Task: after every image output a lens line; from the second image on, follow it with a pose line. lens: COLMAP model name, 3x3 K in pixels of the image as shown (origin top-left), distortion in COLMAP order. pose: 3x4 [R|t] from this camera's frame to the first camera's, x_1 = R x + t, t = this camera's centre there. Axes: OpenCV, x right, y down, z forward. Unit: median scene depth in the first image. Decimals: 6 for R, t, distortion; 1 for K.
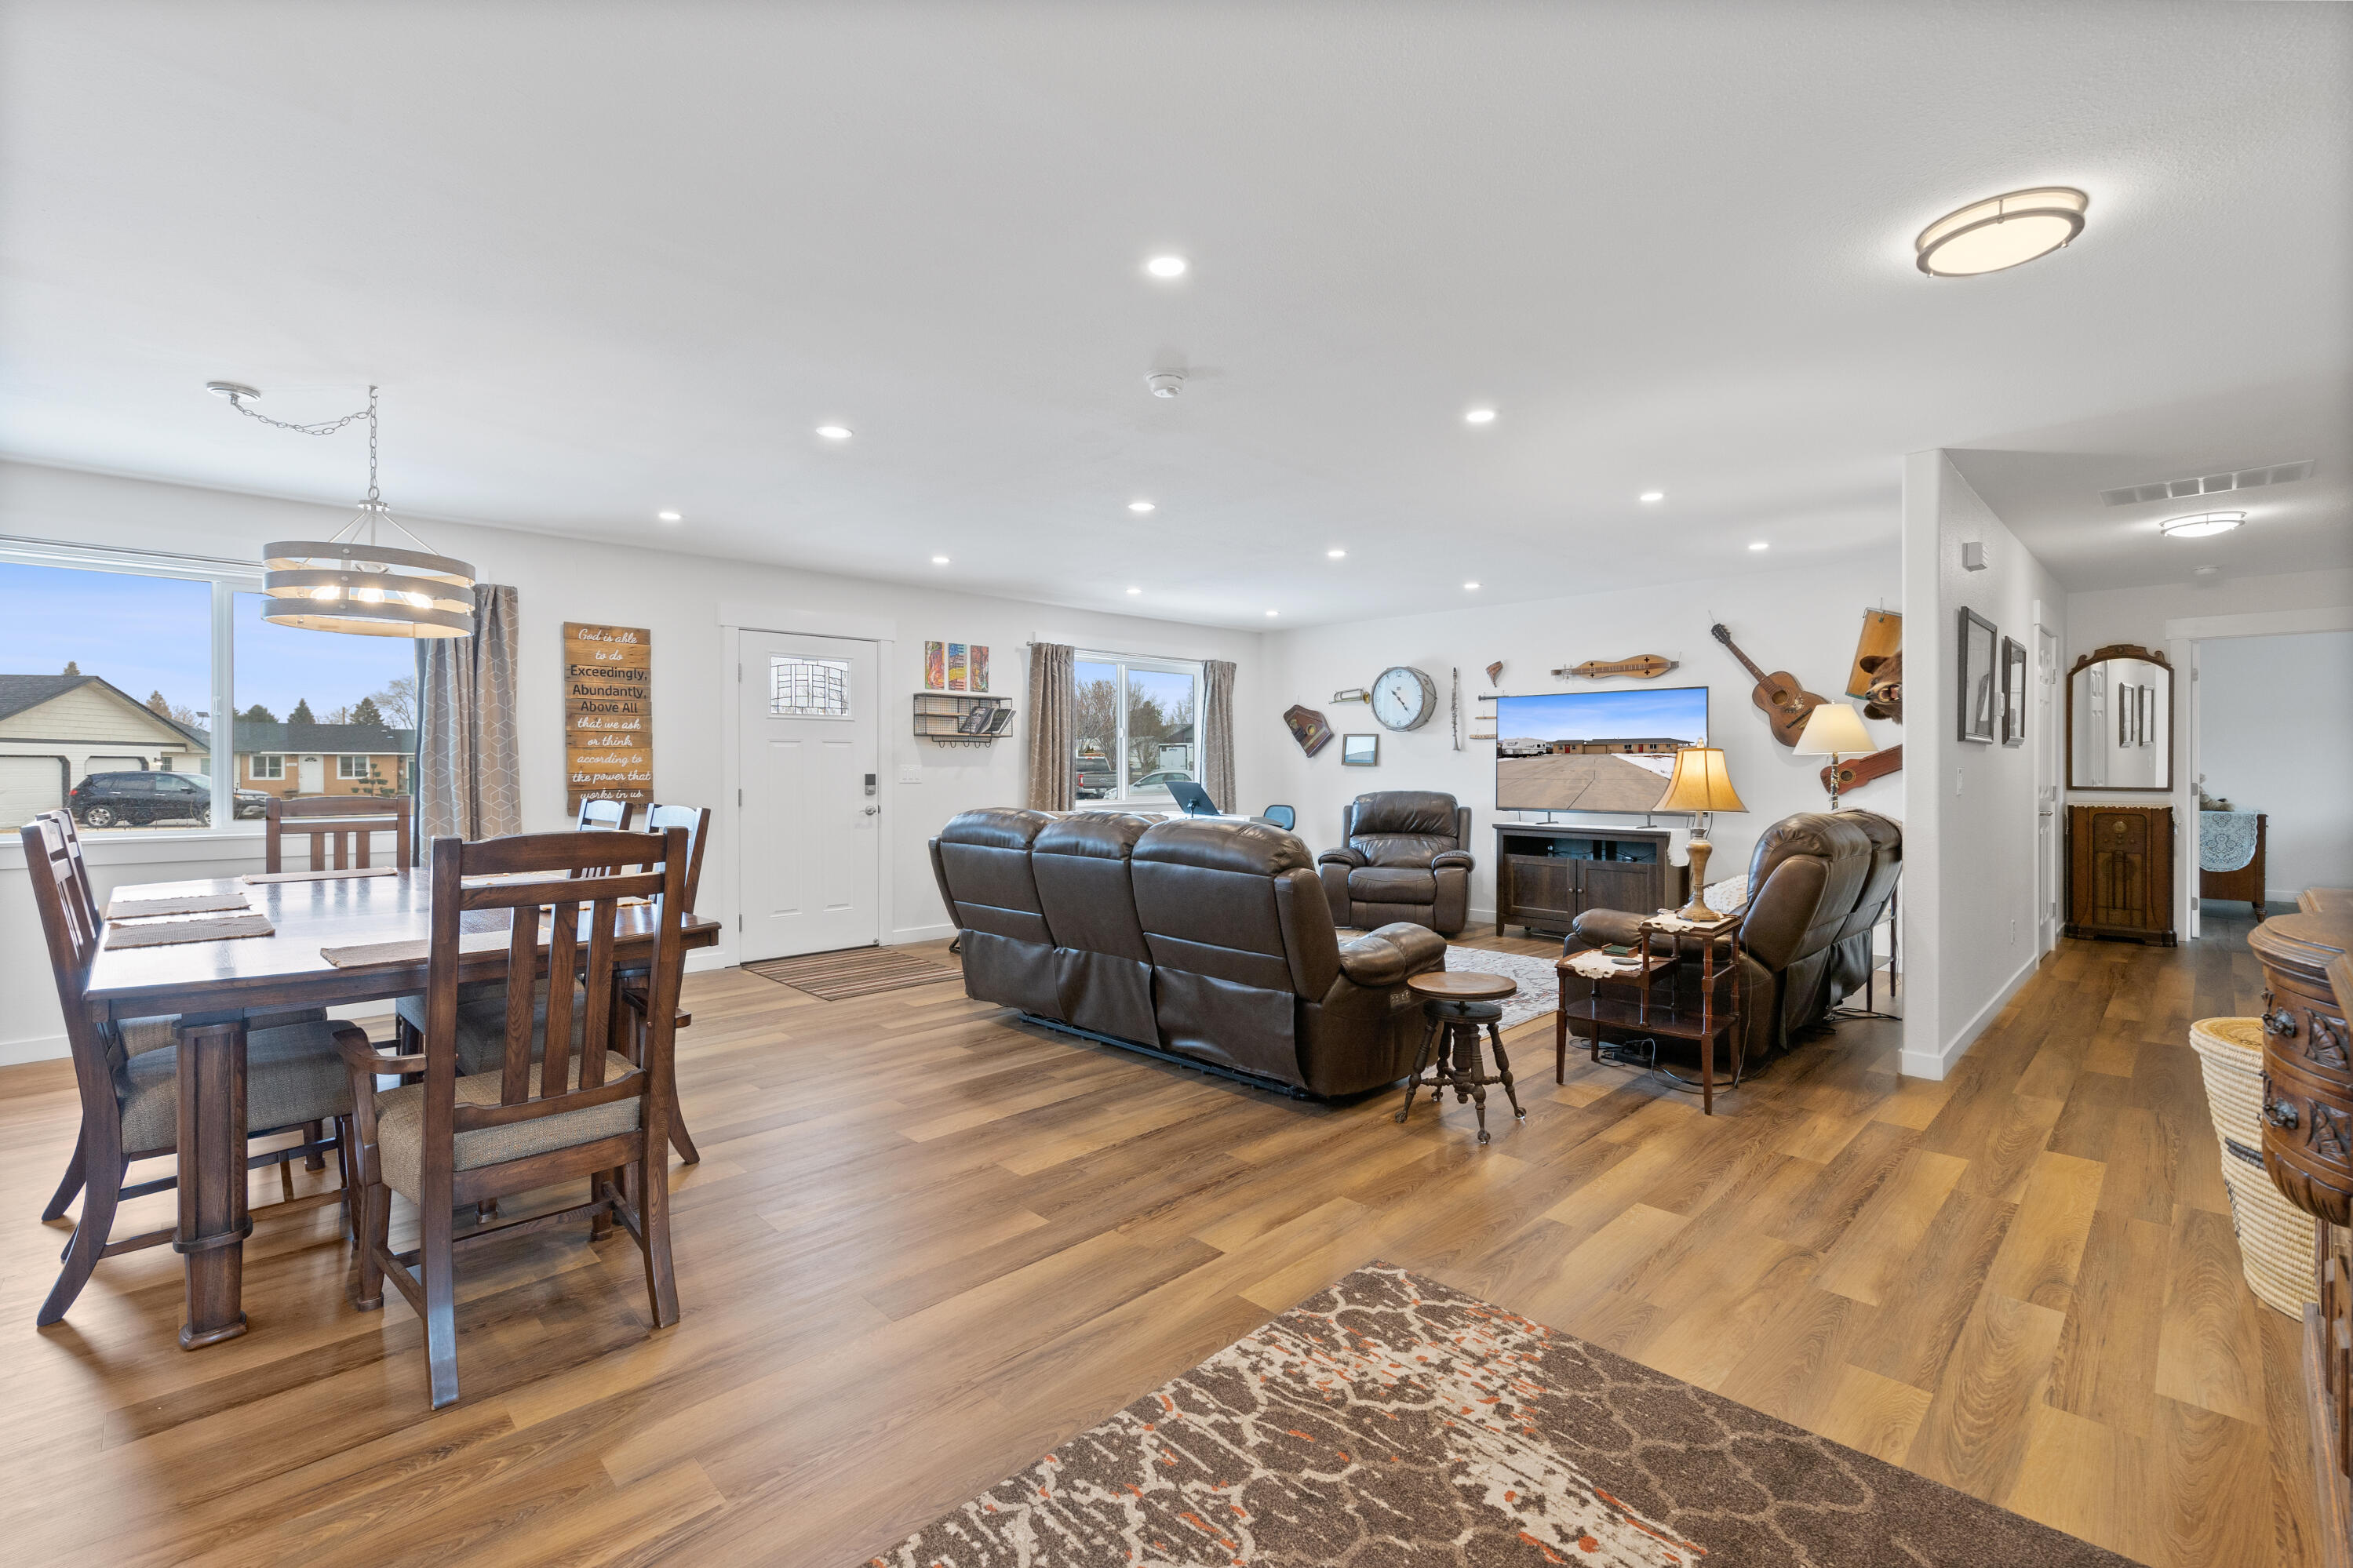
lens RADIAL K [[1021.3, 0, 1181.5], [0, 1021.3, 768.5], [0, 0, 1]] dist [-0.001530, -0.000408]
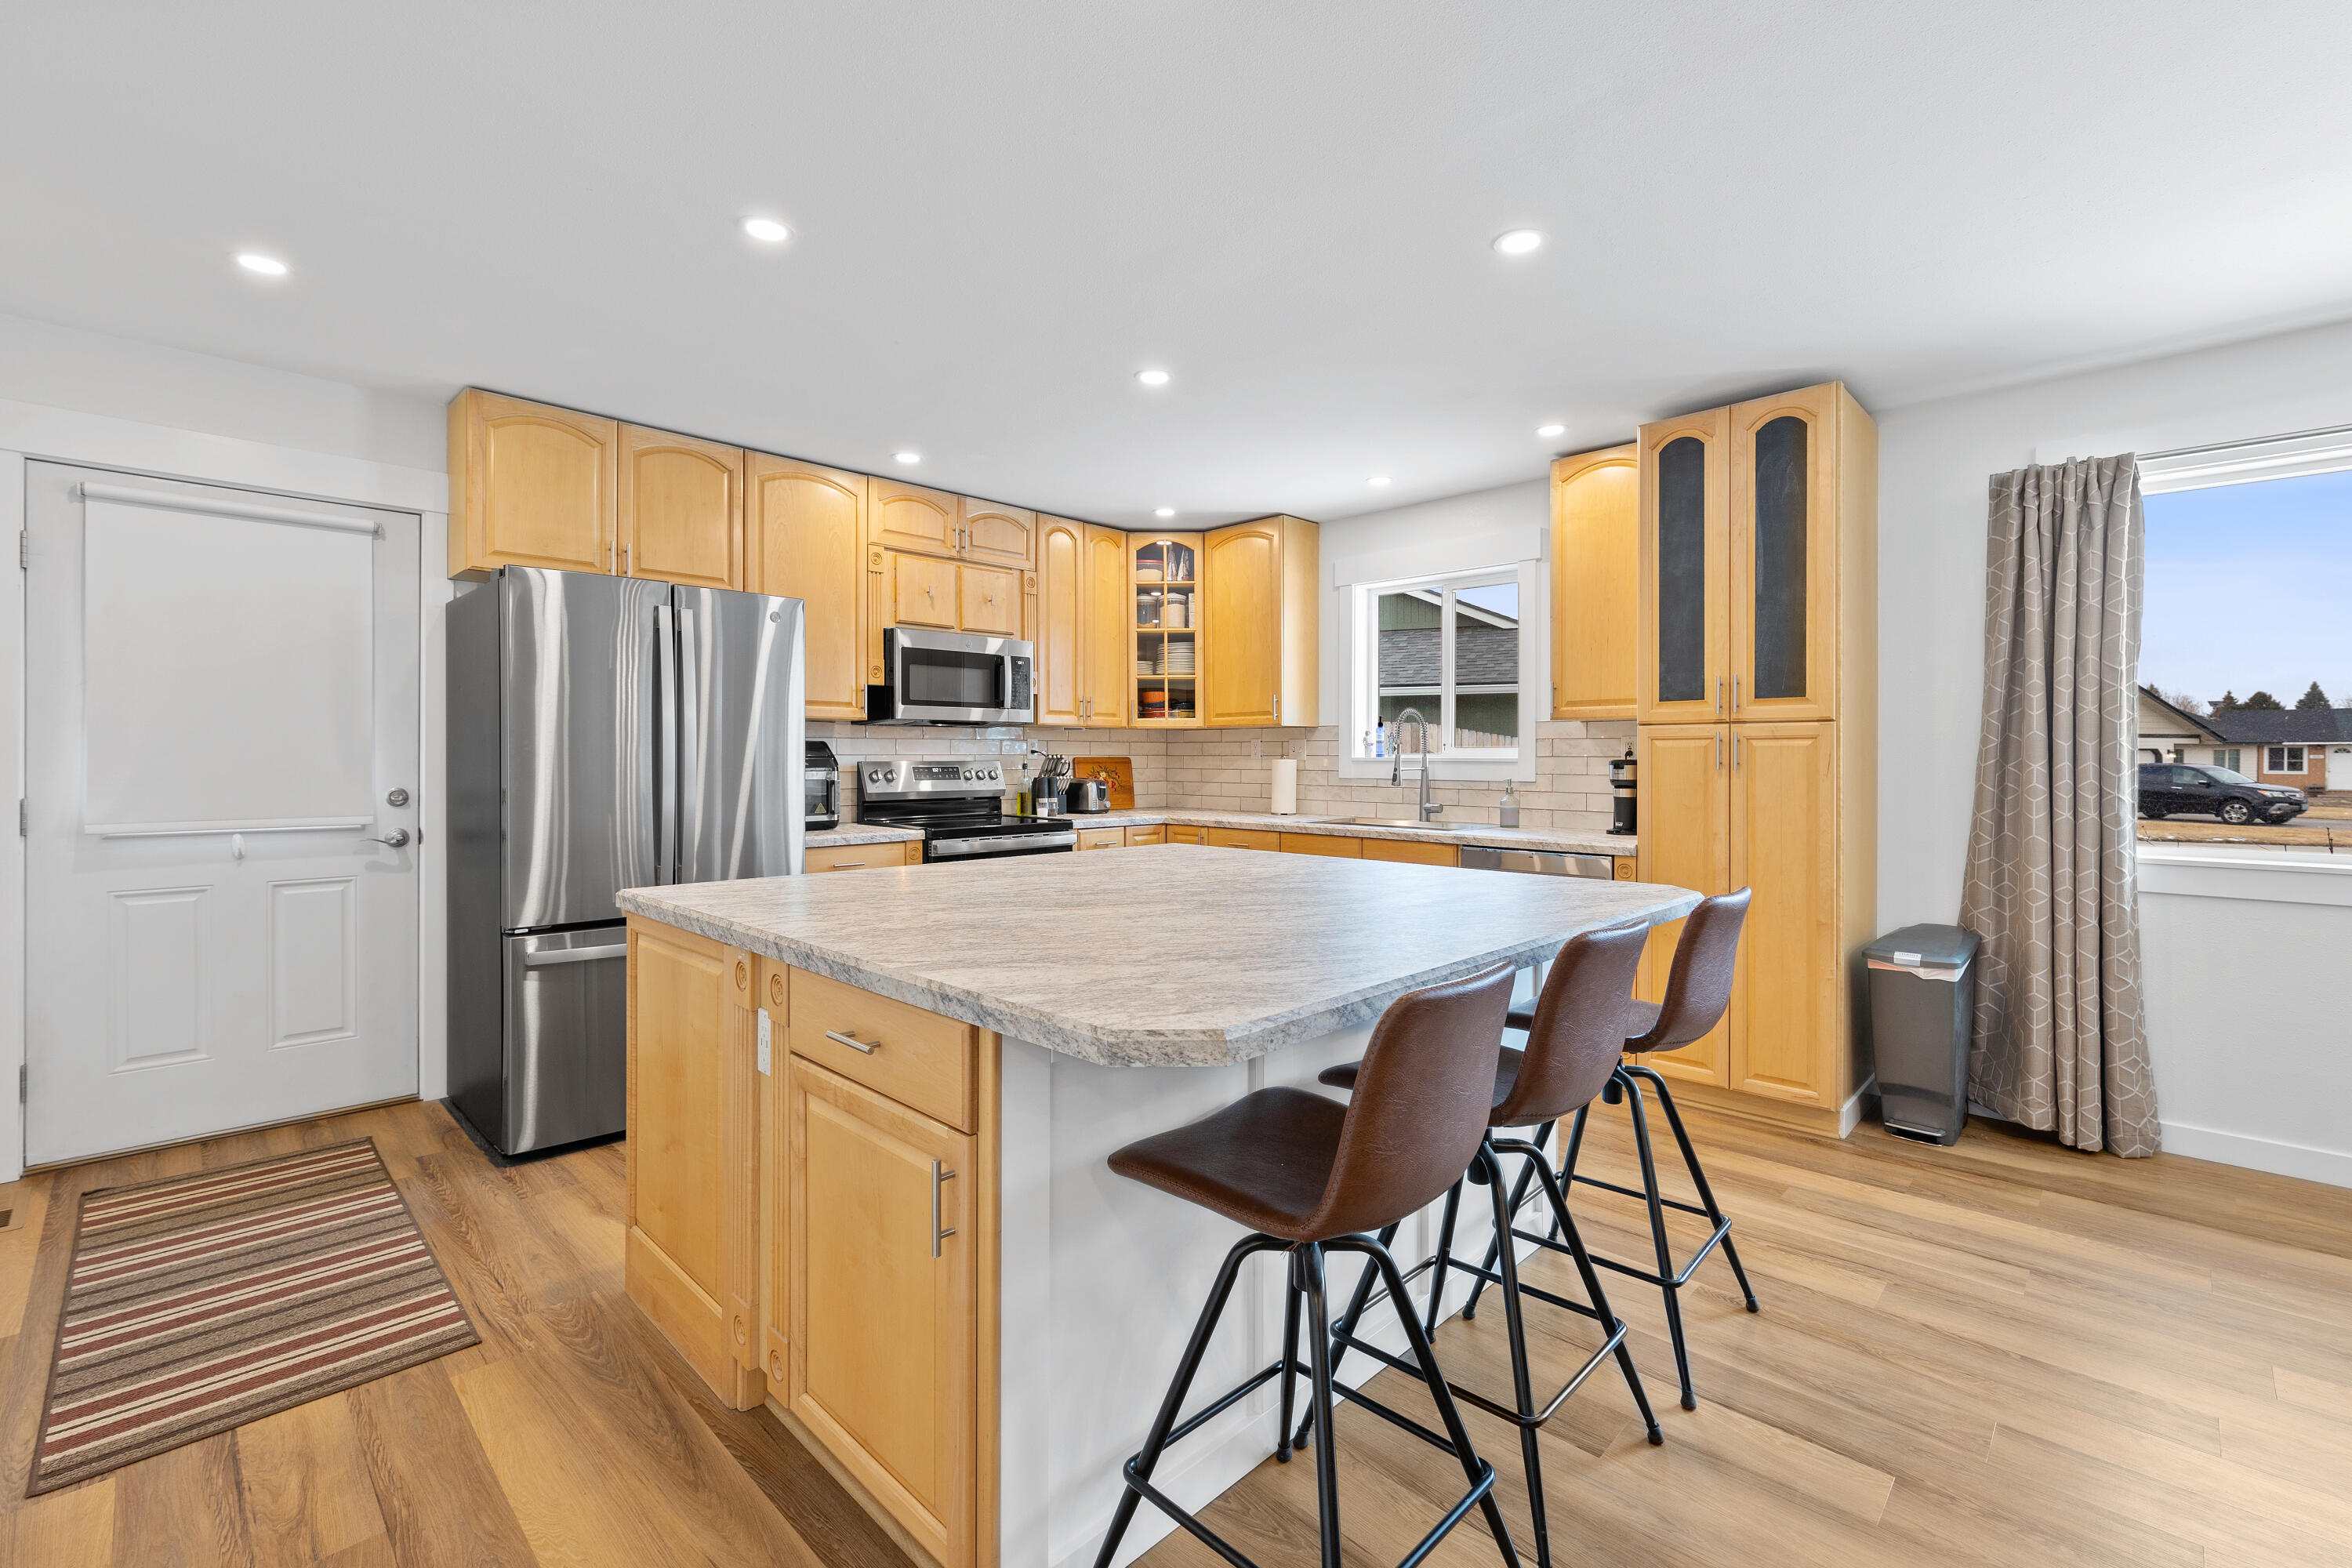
lens RADIAL K [[1013.1, 0, 1176.3], [0, 1013.1, 761.0], [0, 0, 1]] dist [0.000980, -0.000663]
pose [[0.018236, 0.005445, -0.999819, -0.249845], [-0.005246, 0.999972, 0.005350, 0.000326], [0.999820, 0.005148, 0.018264, 0.141482]]
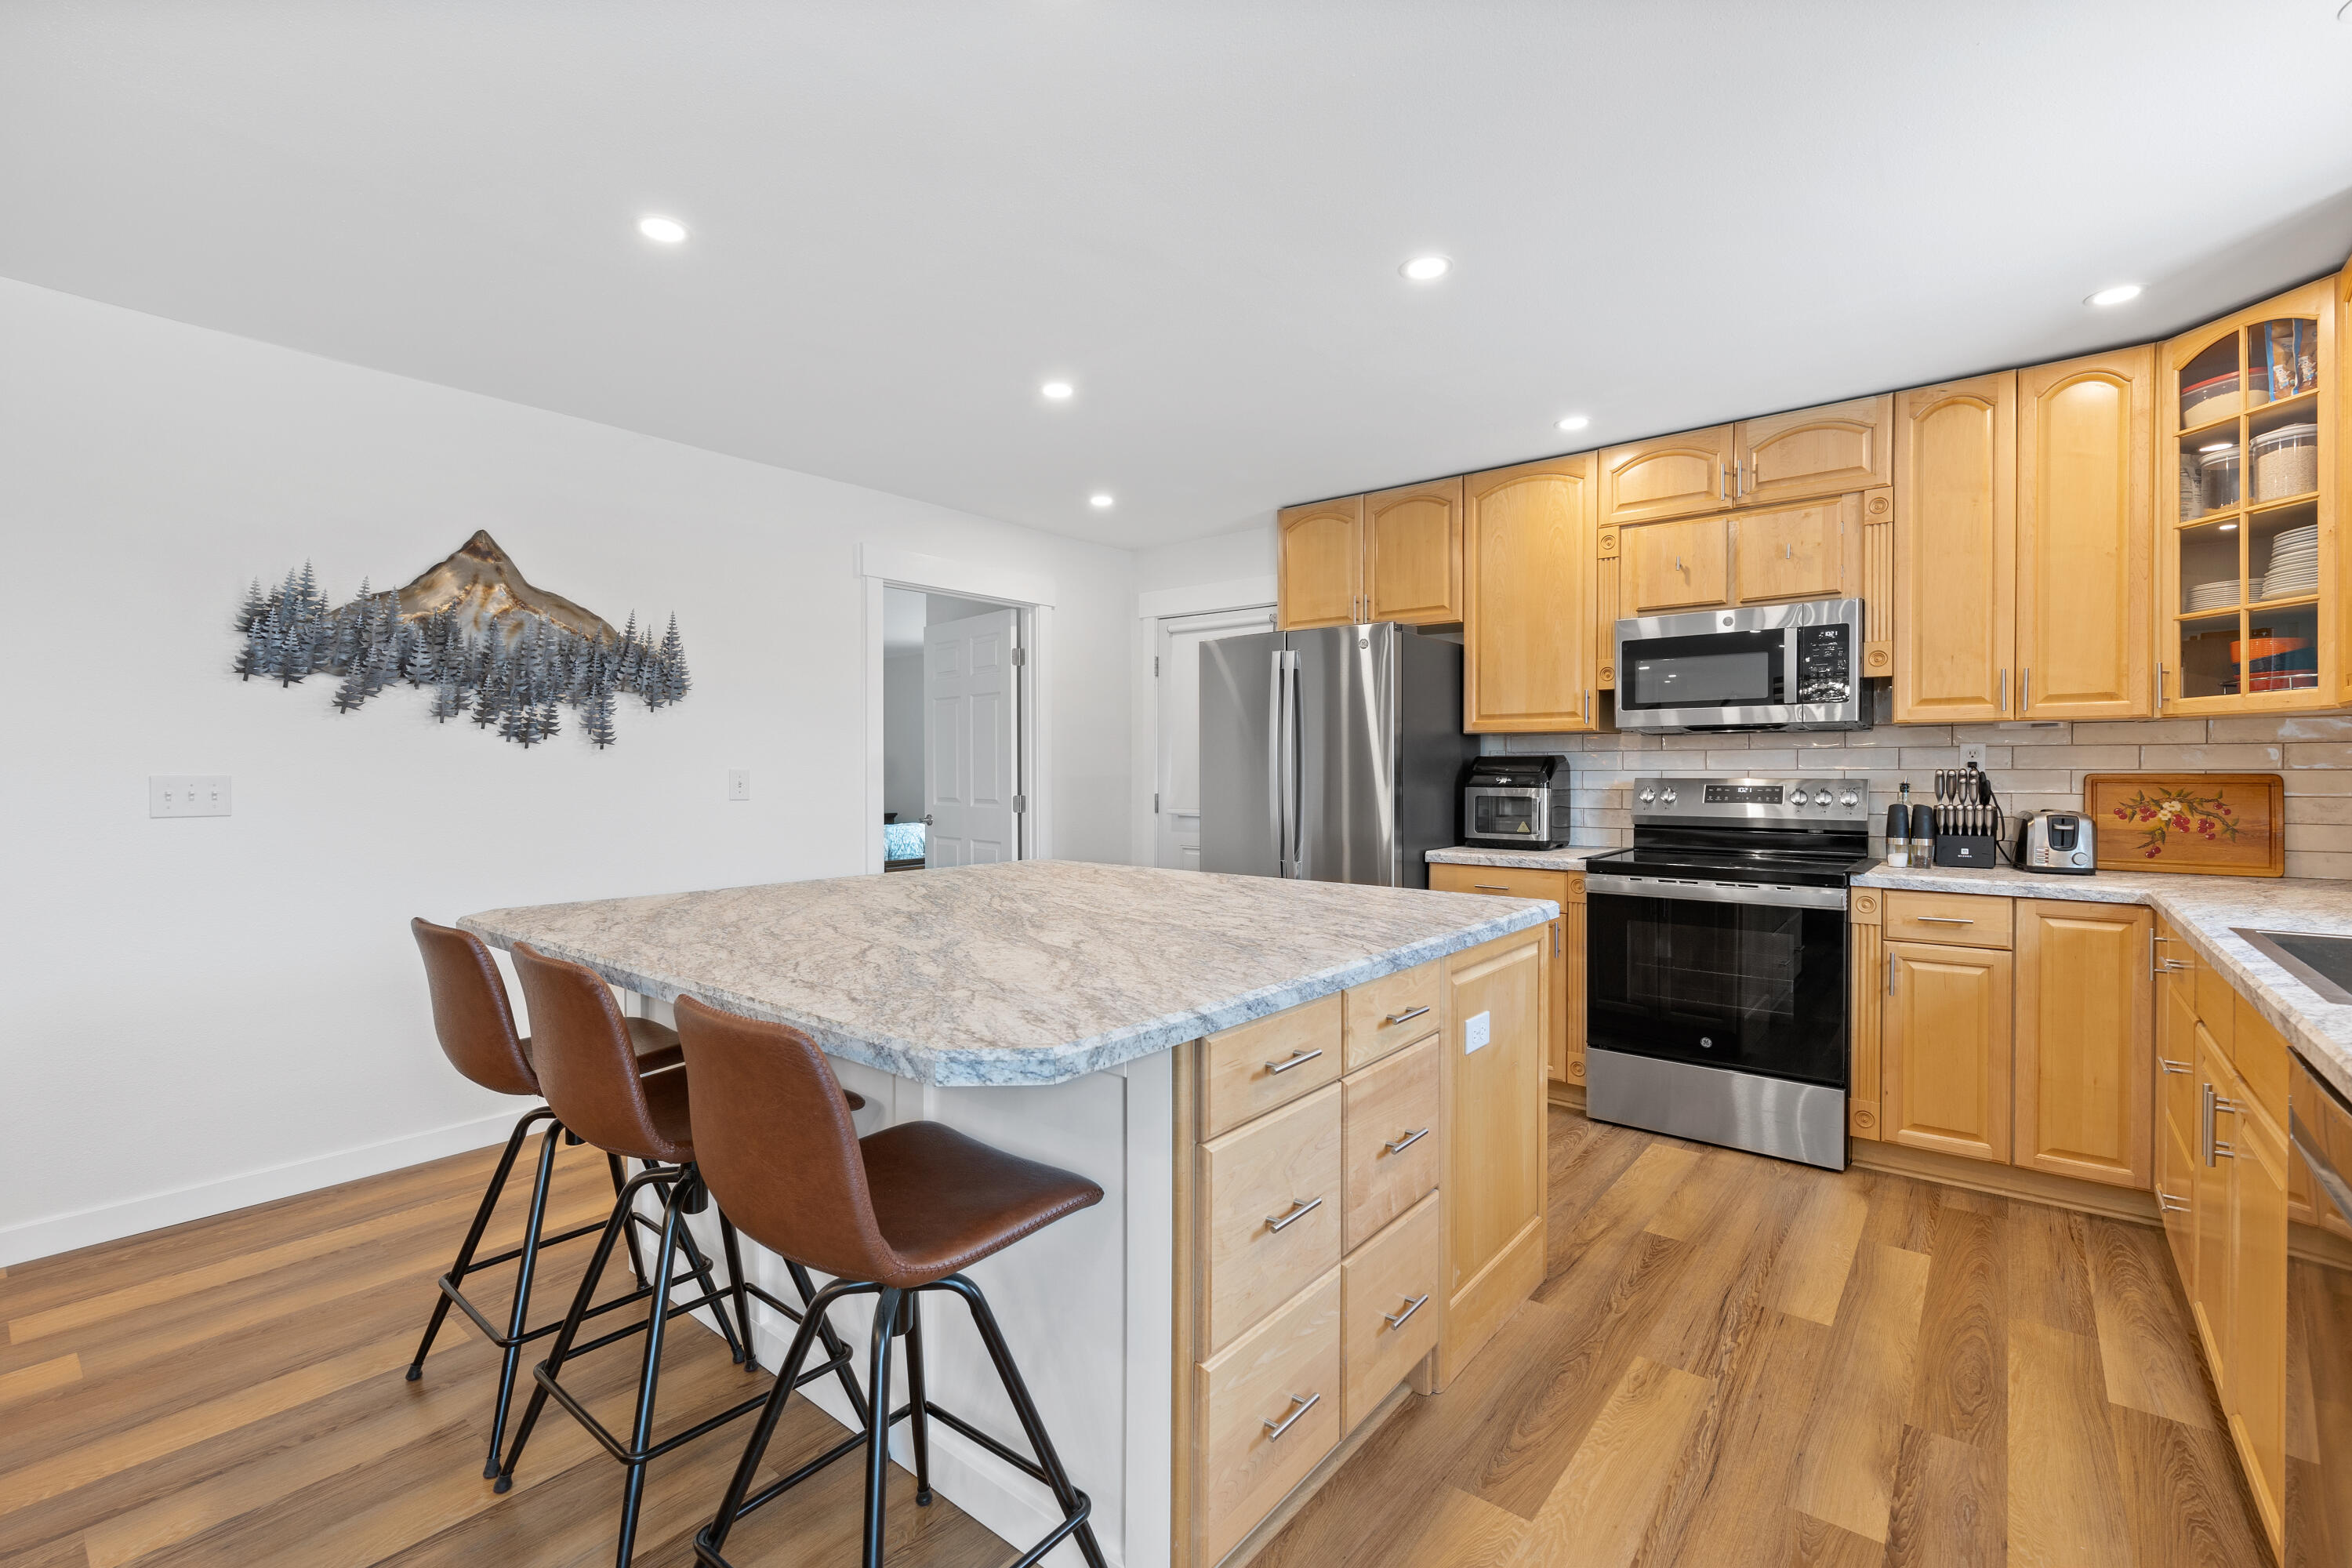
lens RADIAL K [[1023.3, 0, 1176.0], [0, 1023.3, 784.0], [0, 0, 1]] dist [-0.000578, -0.000058]
pose [[-0.993918, 0.003499, -0.110063, -0.596890], [0.001686, 0.999861, 0.016559, -0.001638], [0.110105, 0.016273, -0.993787, 0.488065]]
